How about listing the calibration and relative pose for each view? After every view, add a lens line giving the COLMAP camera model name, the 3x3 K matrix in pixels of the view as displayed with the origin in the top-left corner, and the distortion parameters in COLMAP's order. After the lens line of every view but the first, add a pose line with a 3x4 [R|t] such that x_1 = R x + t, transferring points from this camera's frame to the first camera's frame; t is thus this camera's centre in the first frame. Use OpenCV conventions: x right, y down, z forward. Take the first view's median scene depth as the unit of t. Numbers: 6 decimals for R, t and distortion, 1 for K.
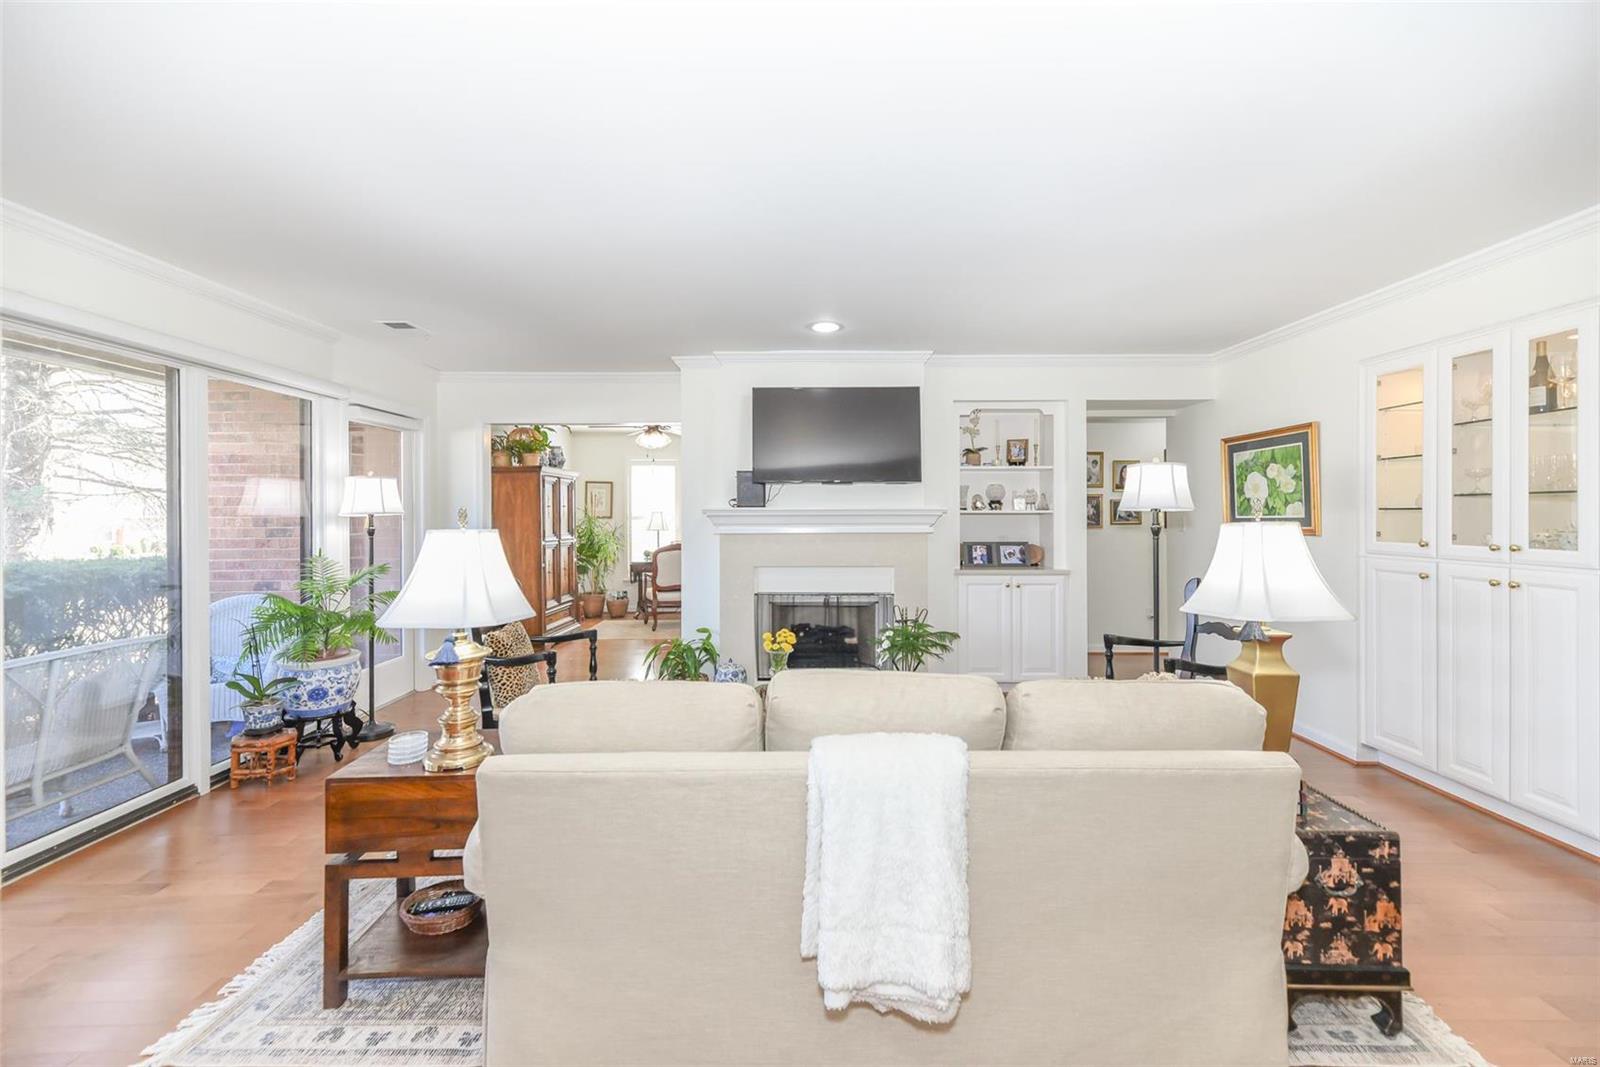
lens RADIAL K [[638.0, 0, 805.3], [0, 638.0, 520.4], [0, 0, 1]] dist [0.009678, -0.003295]
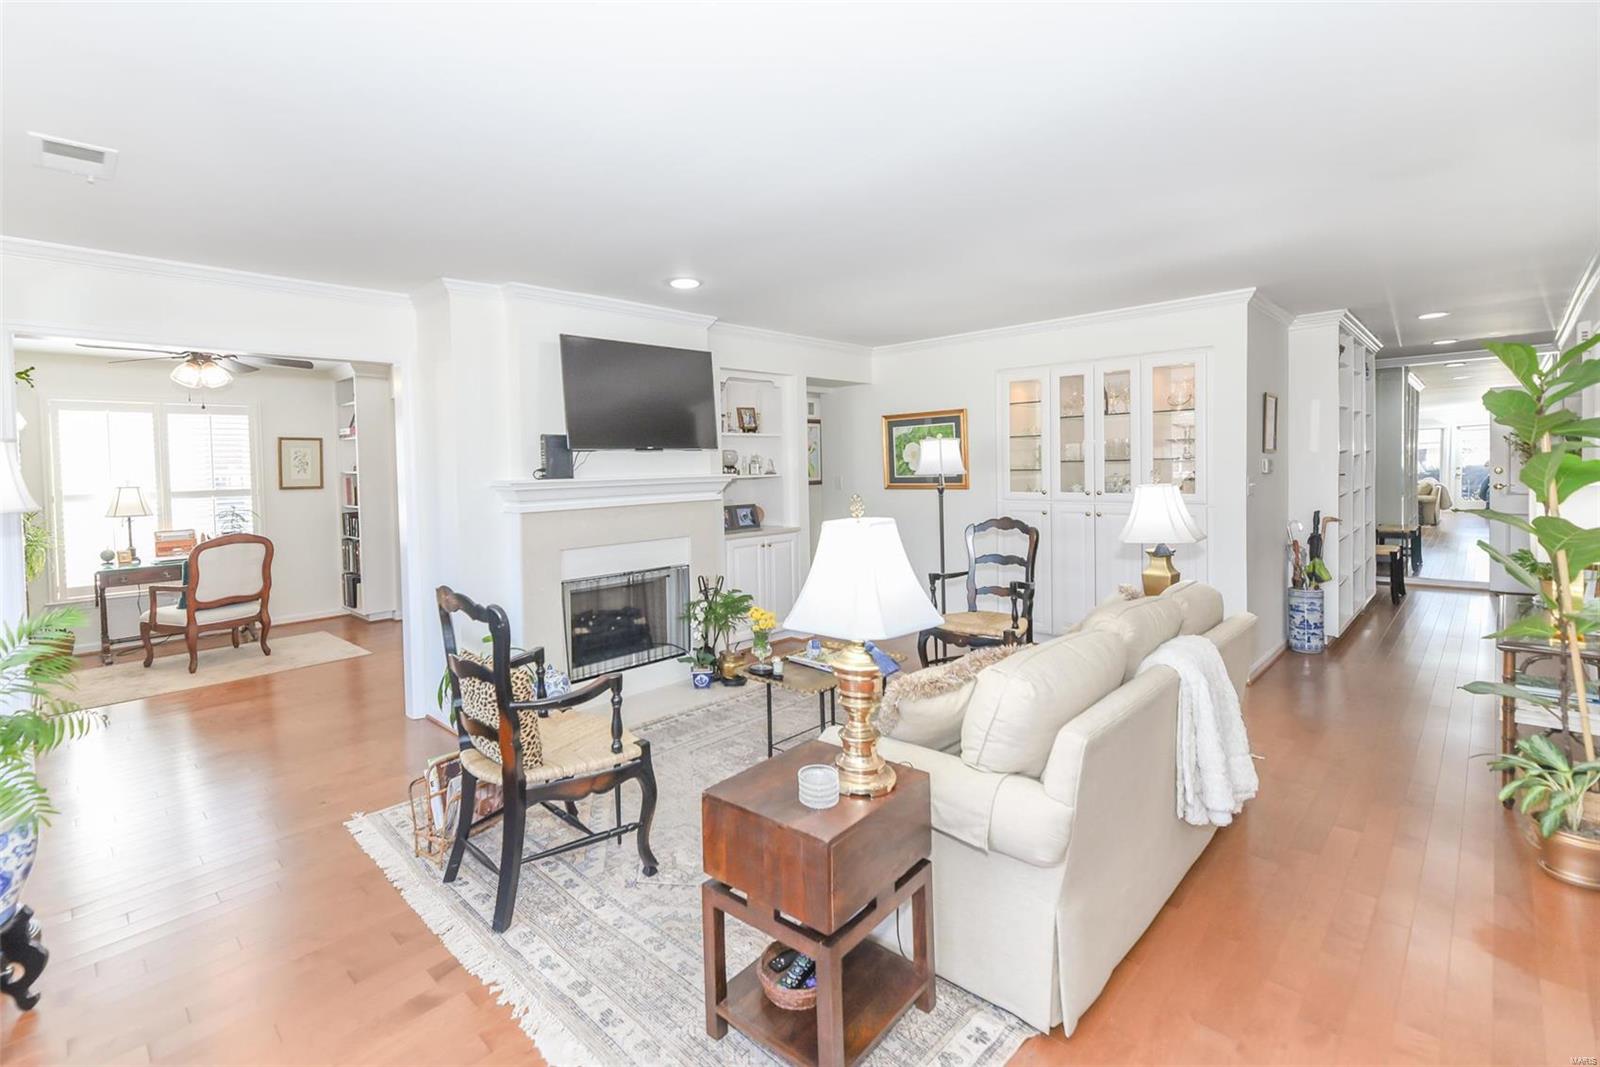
lens RADIAL K [[721.5, 0, 722.4], [0, 721.5, 486.1], [0, 0, 1]] dist [0.015081, -0.001340]
pose [[0.727728, -0.033037, 0.685069, -0.566531], [0.025940, 0.999450, 0.020643, -0.024626], [-0.685375, 0.002748, 0.728185, 0.170283]]
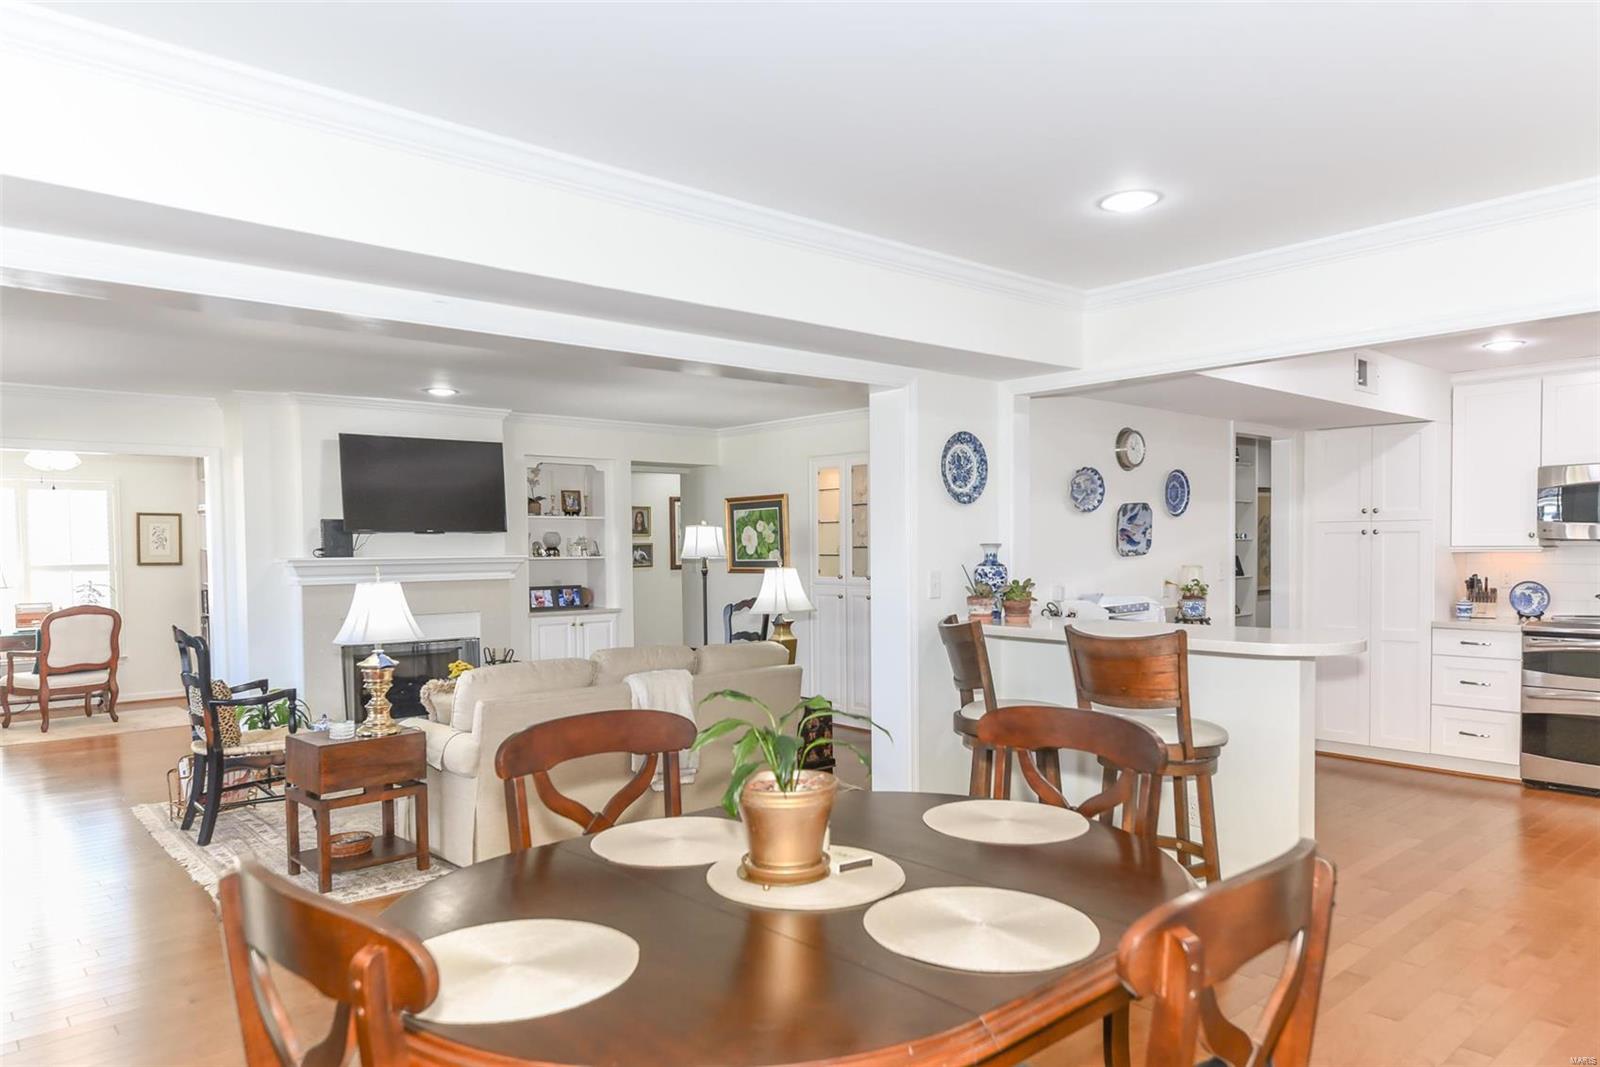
lens RADIAL K [[1049.7, 0, 786.7], [0, 1049.7, 582.7], [0, 0, 1]] dist [0.005853, -0.003910]
pose [[0.760064, -0.028222, 0.649236, -0.594607], [0.012995, 0.999517, 0.028236, -0.017834], [-0.649719, -0.013025, 0.760063, -0.639818]]
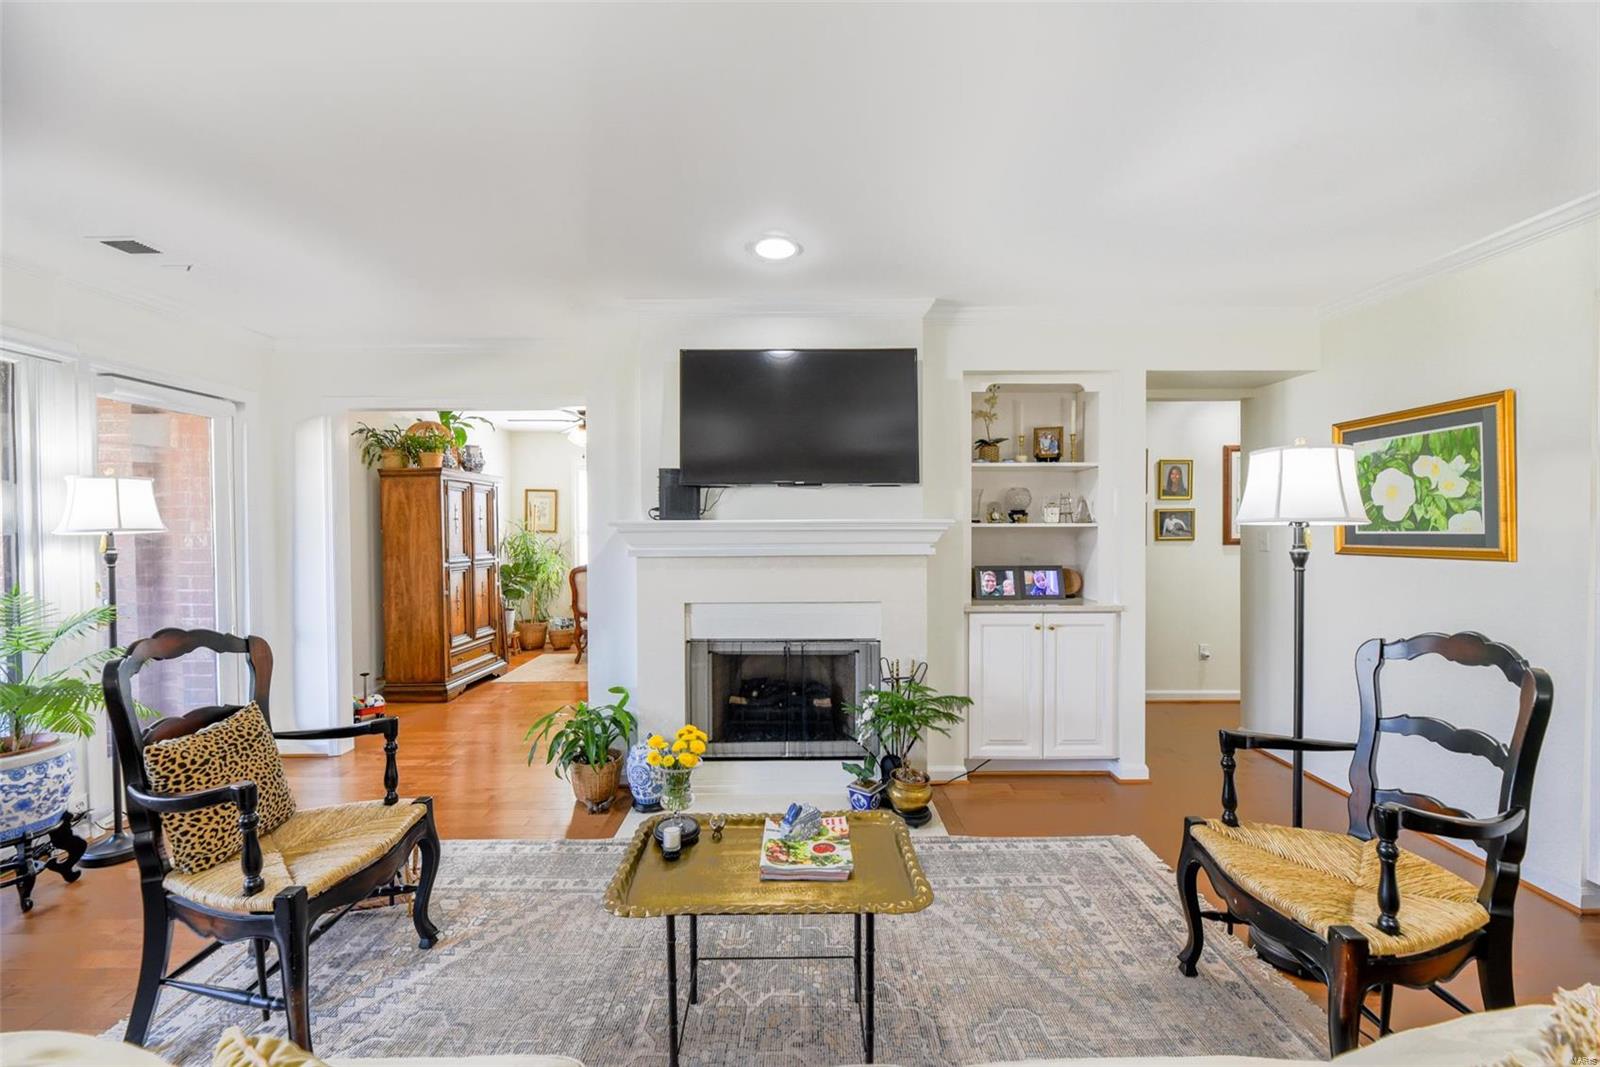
lens RADIAL K [[638.0, 0, 814.8], [0, 638.0, 537.5], [0, 0, 1]] dist [0.009678, -0.003295]
pose [[0.999890, -0.002320, 0.014654, 0.054546], [0.002186, 0.999955, 0.009196, -0.007129], [-0.014675, -0.009163, 0.999850, 0.282669]]
